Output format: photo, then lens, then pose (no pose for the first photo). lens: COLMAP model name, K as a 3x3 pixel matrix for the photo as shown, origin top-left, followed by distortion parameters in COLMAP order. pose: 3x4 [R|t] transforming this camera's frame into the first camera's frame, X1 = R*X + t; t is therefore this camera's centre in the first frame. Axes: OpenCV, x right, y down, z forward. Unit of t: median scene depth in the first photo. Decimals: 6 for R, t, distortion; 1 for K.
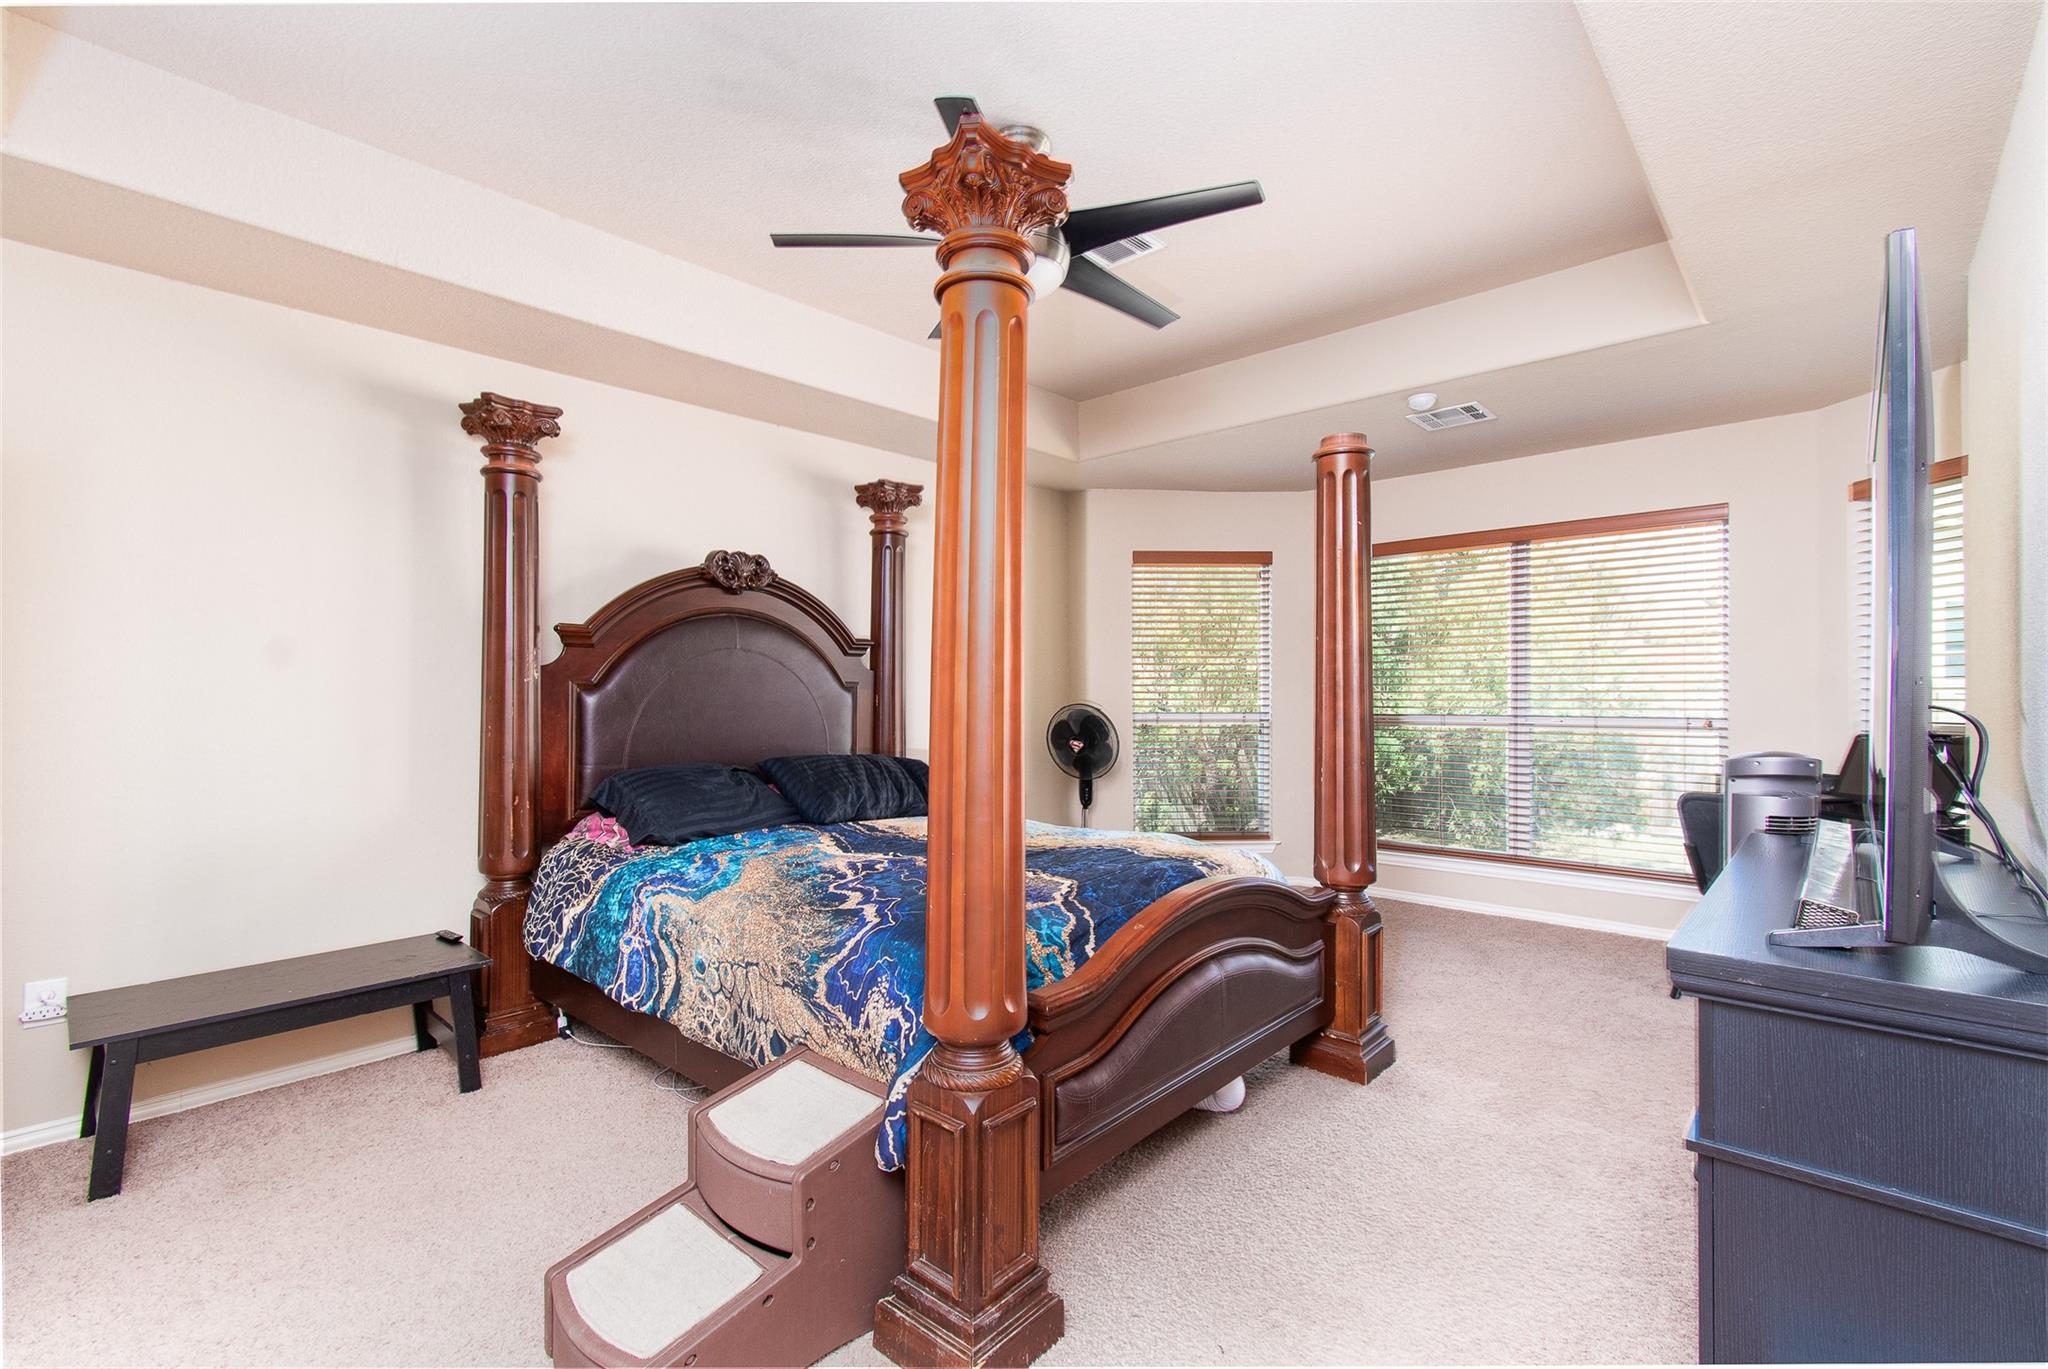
lens RADIAL K [[883.1, 0, 1025.3], [0, 883.1, 693.3], [0, 0, 1]] dist [-0.002563, -0.000046]
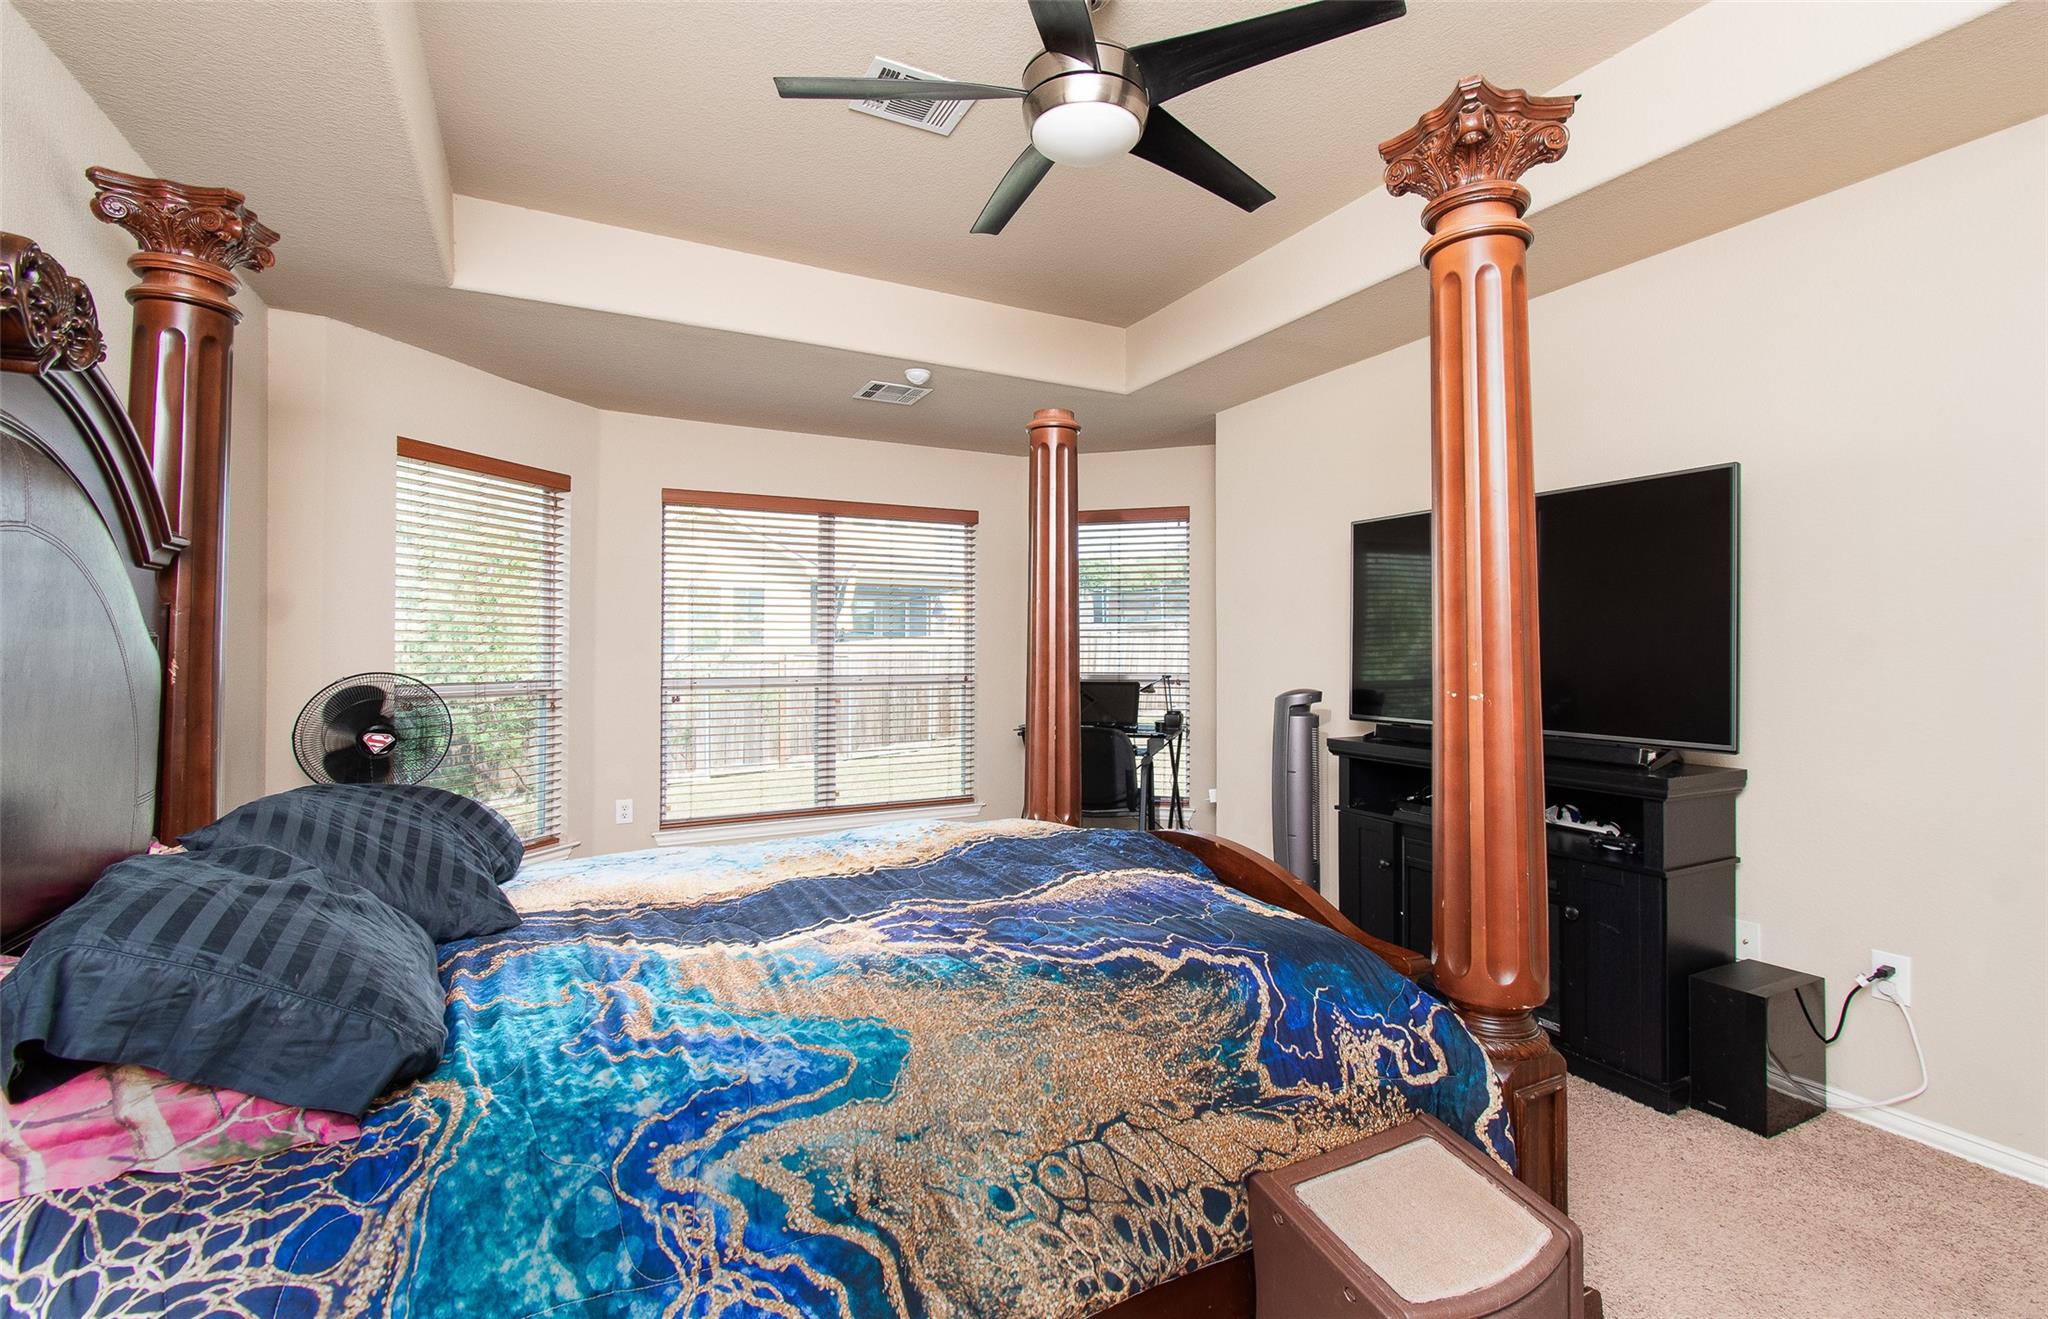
lens RADIAL K [[928.4, 0, 1026.0], [0, 928.4, 645.6], [0, 0, 1]] dist [0.001980, 0.000033]
pose [[0.338187, 0.011082, 0.941014, -0.946953], [-0.001314, 0.999935, -0.011304, 0.002053], [-0.941078, 0.002587, 0.338180, 0.887740]]
